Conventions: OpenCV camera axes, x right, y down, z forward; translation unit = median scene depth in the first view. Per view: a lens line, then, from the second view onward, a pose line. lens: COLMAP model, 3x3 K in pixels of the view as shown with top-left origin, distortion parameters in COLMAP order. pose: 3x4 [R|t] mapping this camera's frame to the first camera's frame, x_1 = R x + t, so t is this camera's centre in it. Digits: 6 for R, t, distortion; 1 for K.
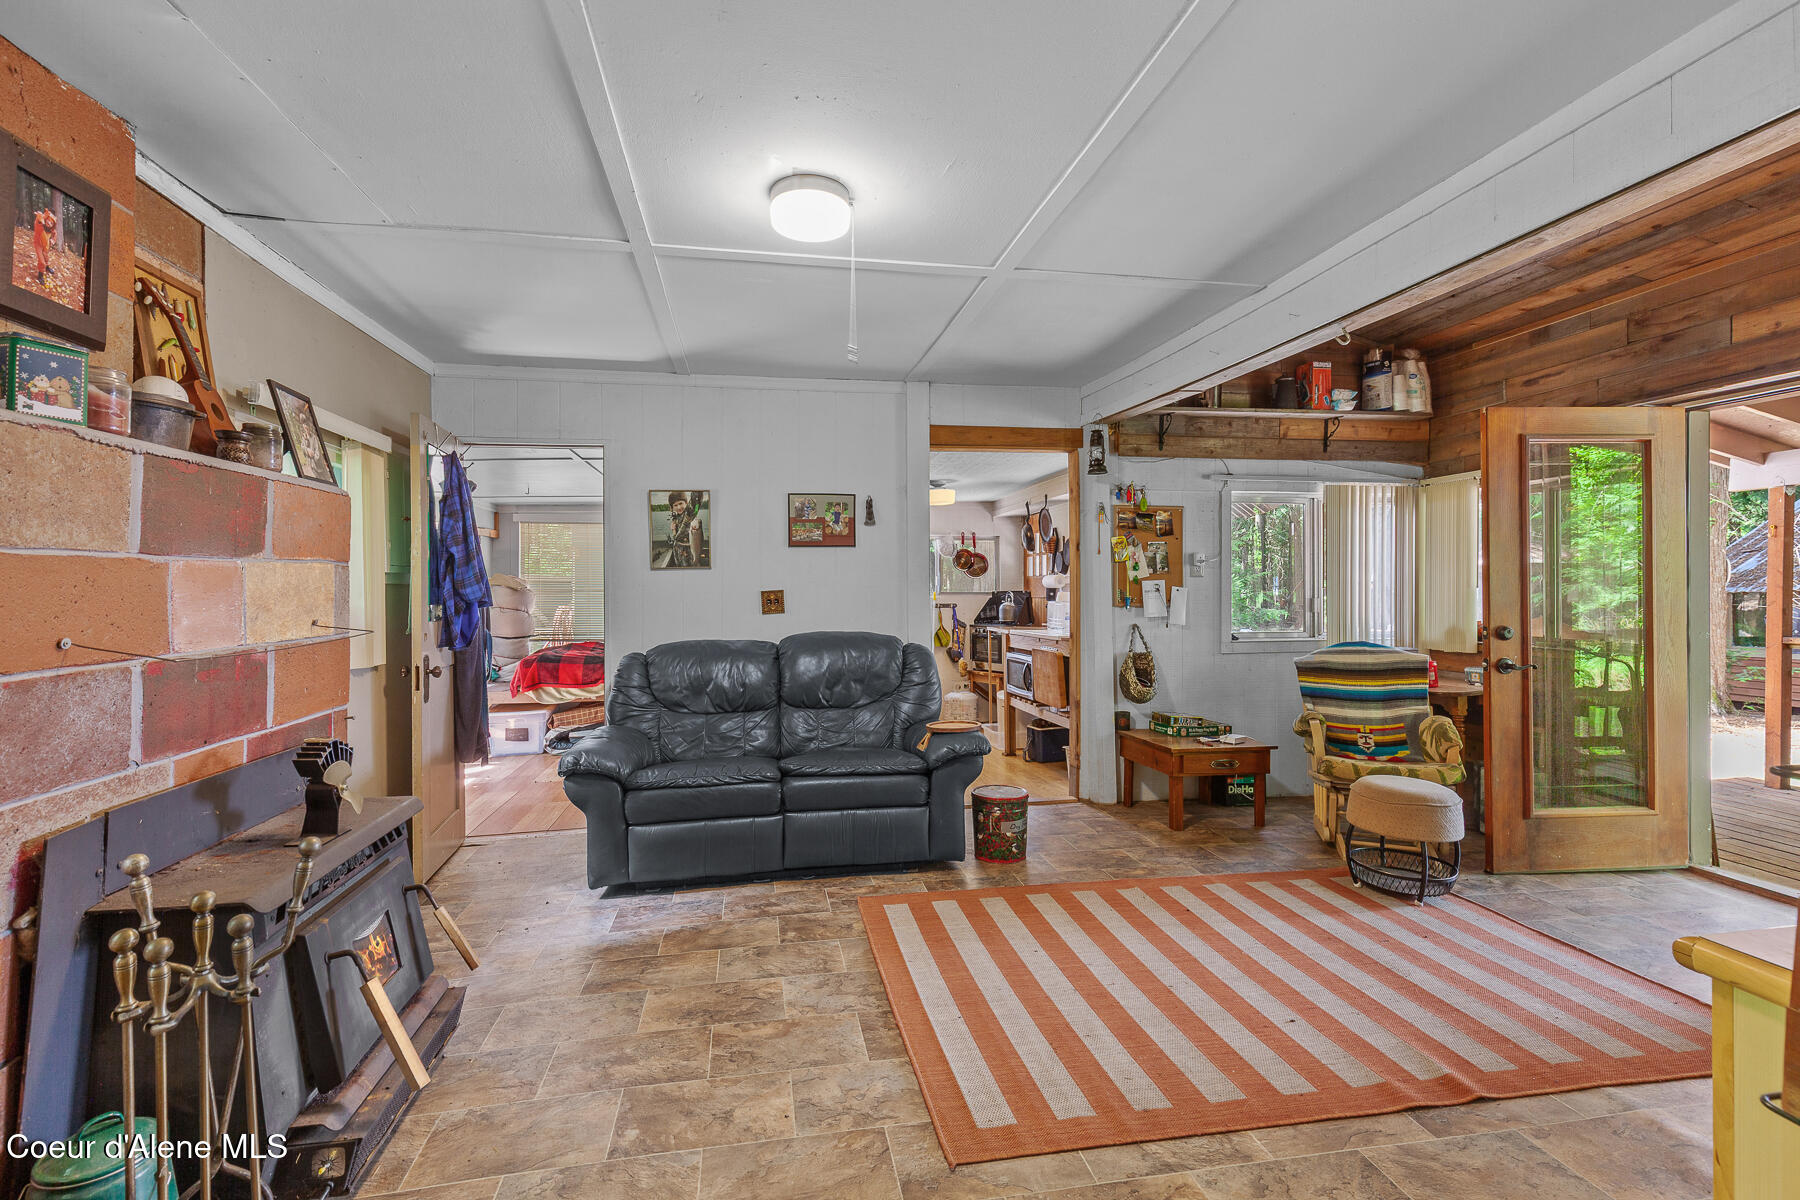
lens RADIAL K [[816.8, 0, 906.2], [0, 816.8, 580.1], [0, 0, 1]] dist [0.000246, 0.000204]
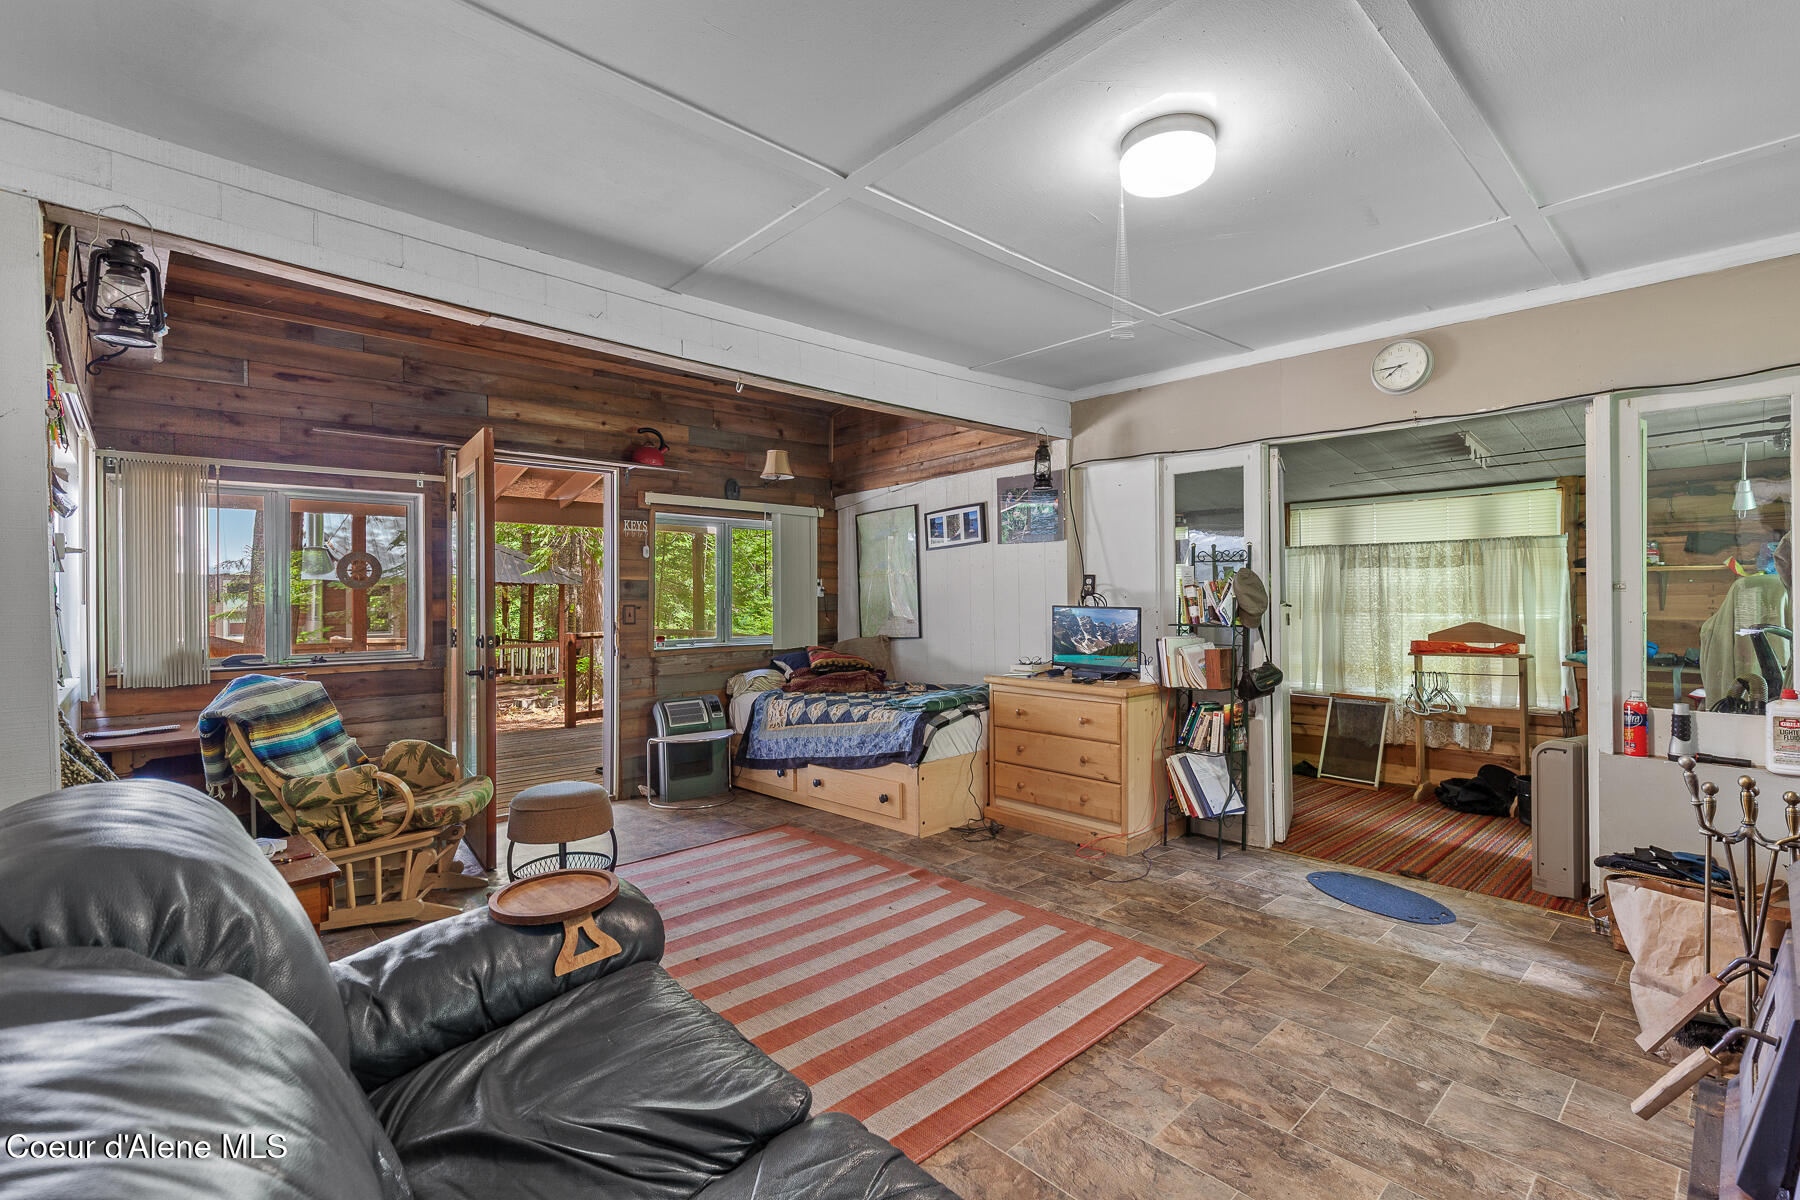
lens RADIAL K [[809.9, 0, 894.9], [0, 809.9, 596.4], [0, 0, 1]] dist [0.002838, 0.000244]
pose [[-0.529384, 0.002764, 0.848378, -0.850531], [0.003174, 0.999994, -0.001278, 0.015278], [-0.848376, 0.002016, -0.529390, 2.089527]]
